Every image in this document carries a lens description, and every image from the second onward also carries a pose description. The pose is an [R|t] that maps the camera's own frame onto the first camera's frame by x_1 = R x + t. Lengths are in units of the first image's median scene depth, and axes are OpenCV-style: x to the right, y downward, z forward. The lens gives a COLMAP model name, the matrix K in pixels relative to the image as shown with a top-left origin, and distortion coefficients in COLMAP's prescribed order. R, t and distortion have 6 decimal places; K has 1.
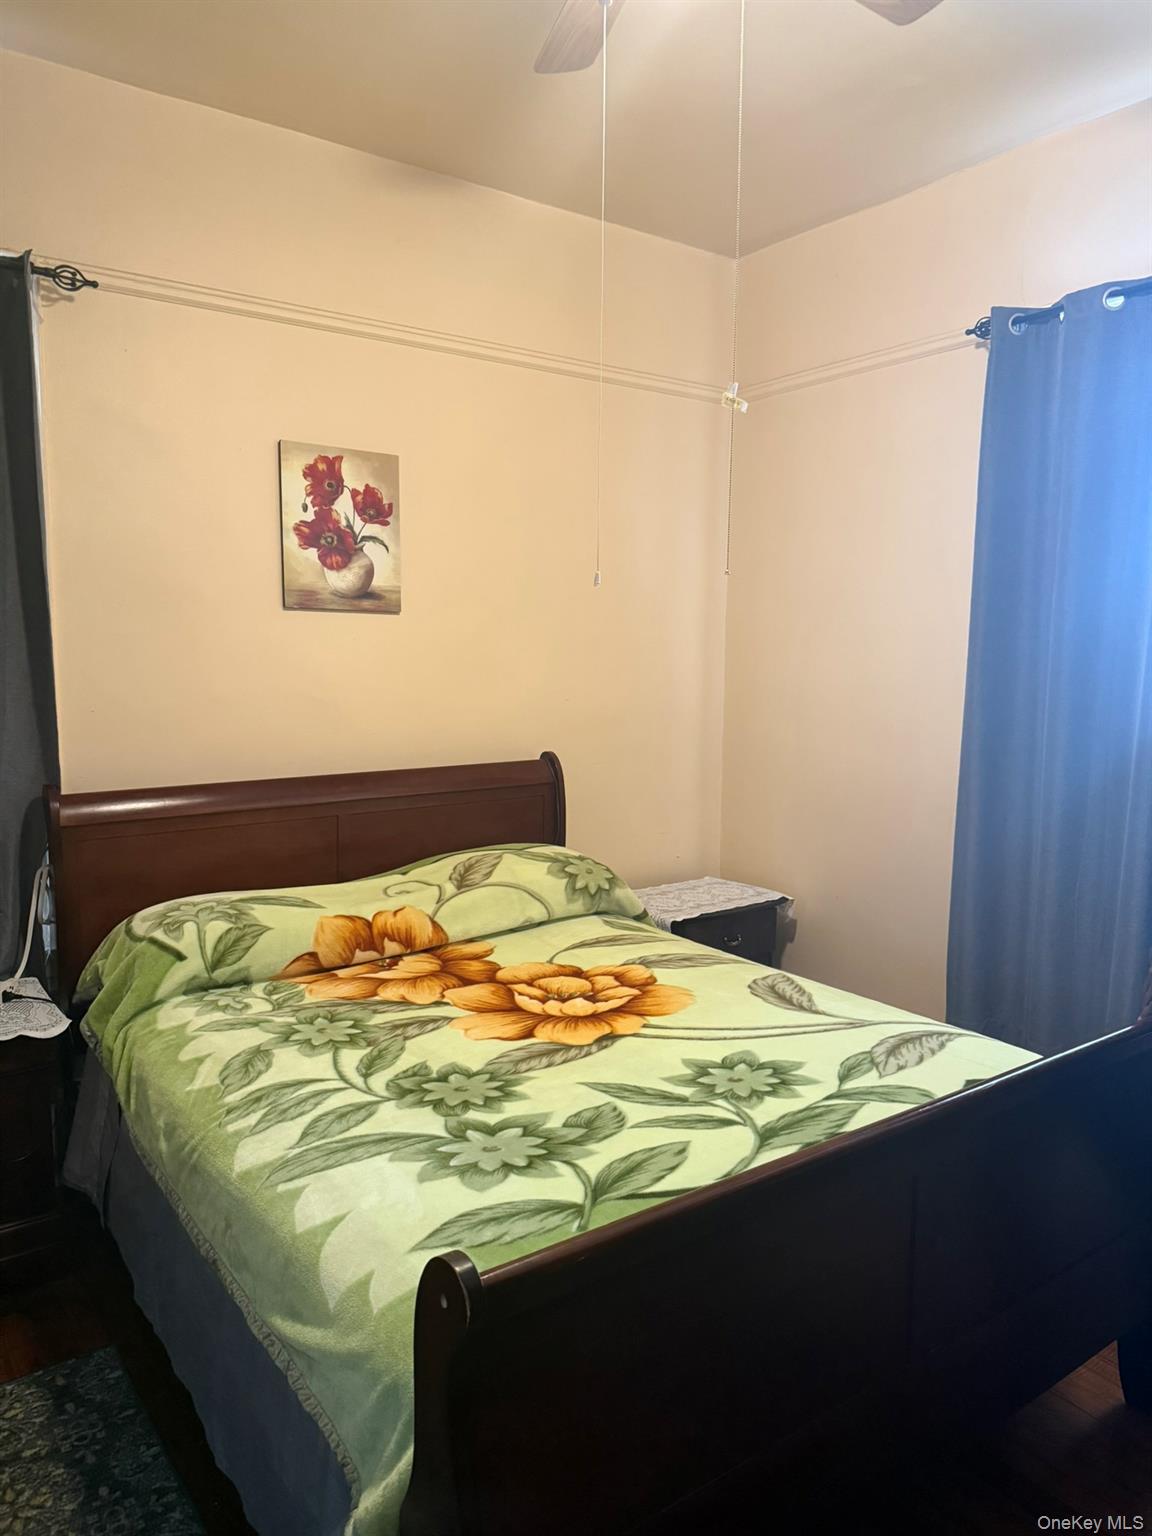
lens RADIAL K [[1092.9, 0, 576.0], [0, 1092.9, 768.0], [0, 0, 1]] dist [0.053159, -0.078824]
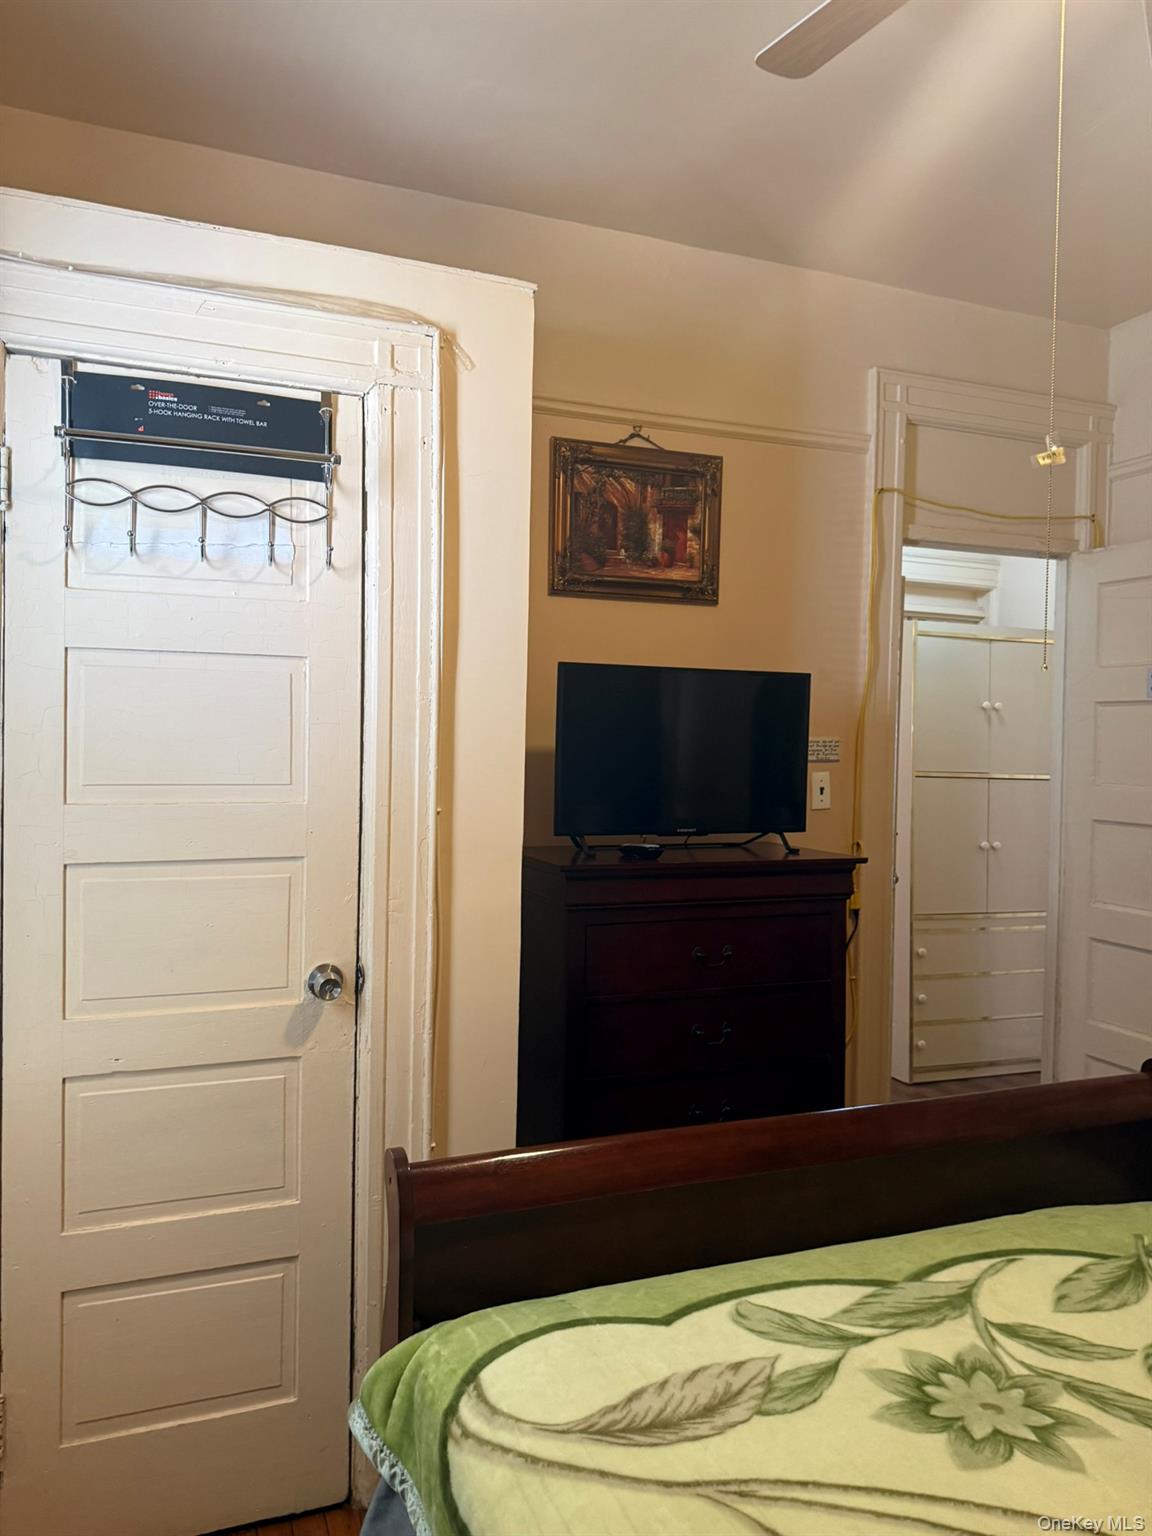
lens RADIAL K [[1092.9, 0, 576.0], [0, 1092.9, 768.0], [0, 0, 1]] dist [0.053159, -0.078824]
pose [[-0.968396, -0.031188, 0.247461, 0.241559], [0.006744, 0.988515, 0.150975, -0.206835], [-0.249328, 0.147872, -0.957063, 1.680627]]
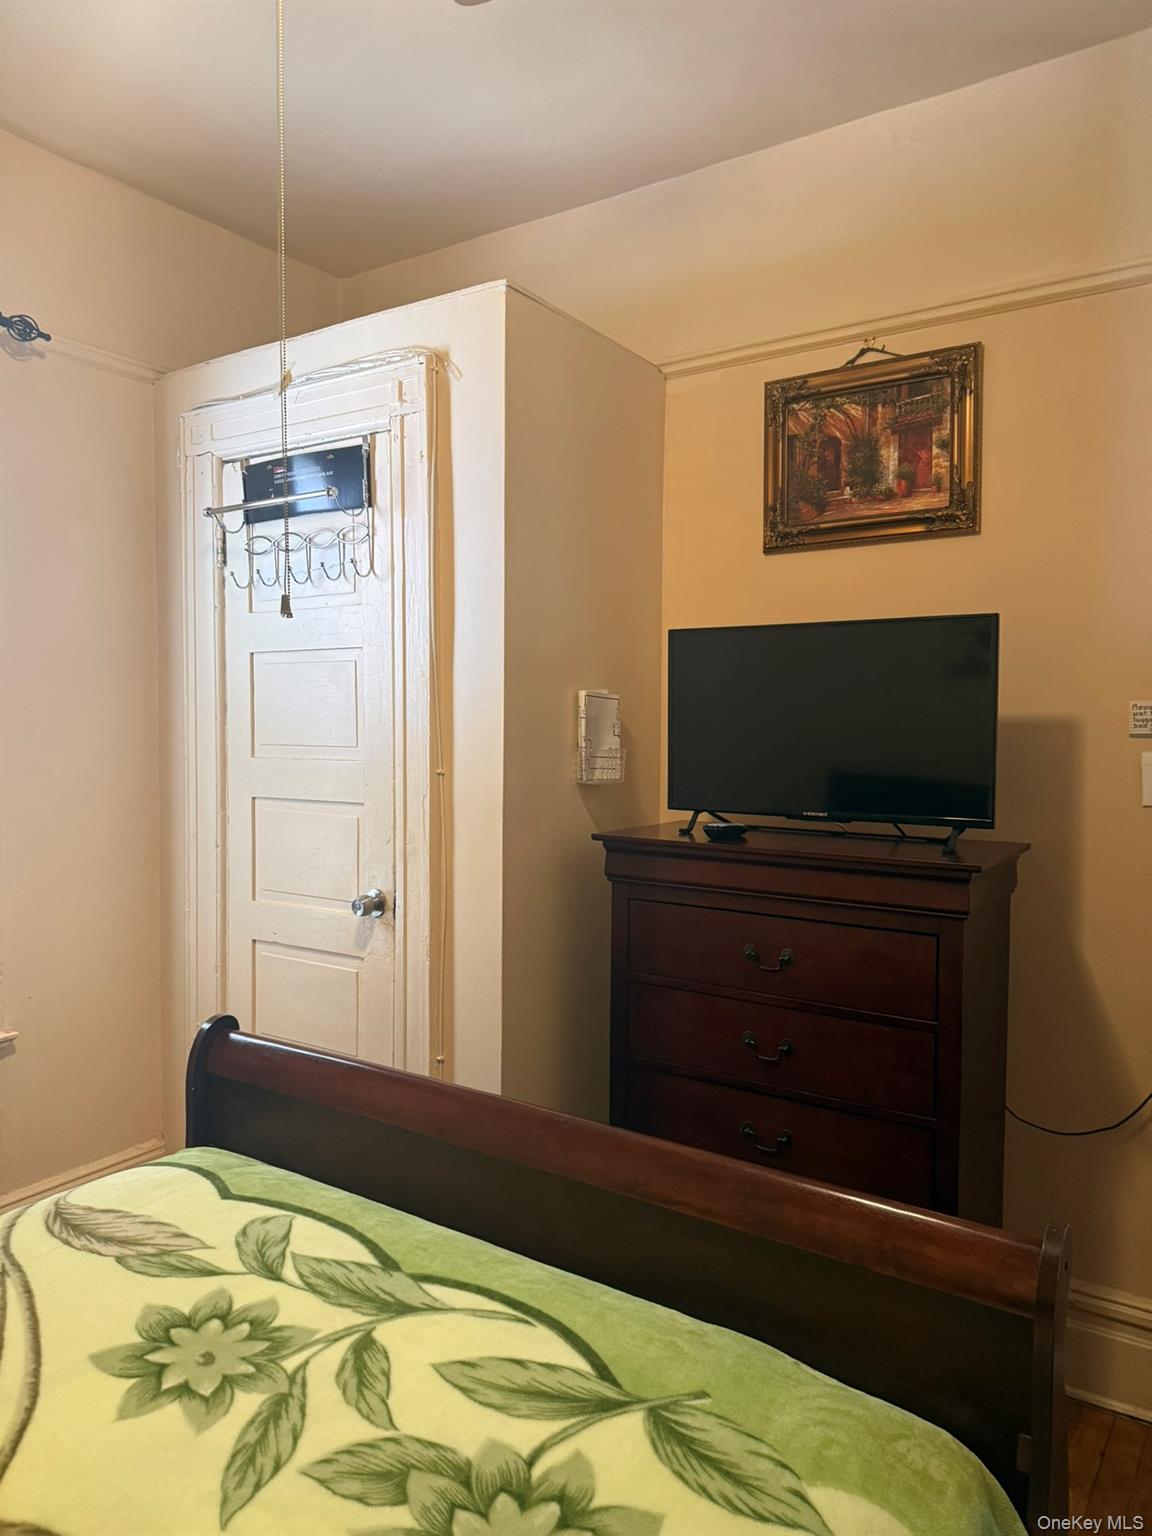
lens RADIAL K [[1082.9, 0, 535.2], [0, 1082.9, 765.0], [0, 0, 1]] dist [0.049975, -0.083018]
pose [[-0.328064, -0.053817, 0.943121, -0.541560], [0.114817, 0.988702, 0.096357, -0.118794], [-0.937652, 0.139898, -0.318179, 0.994086]]
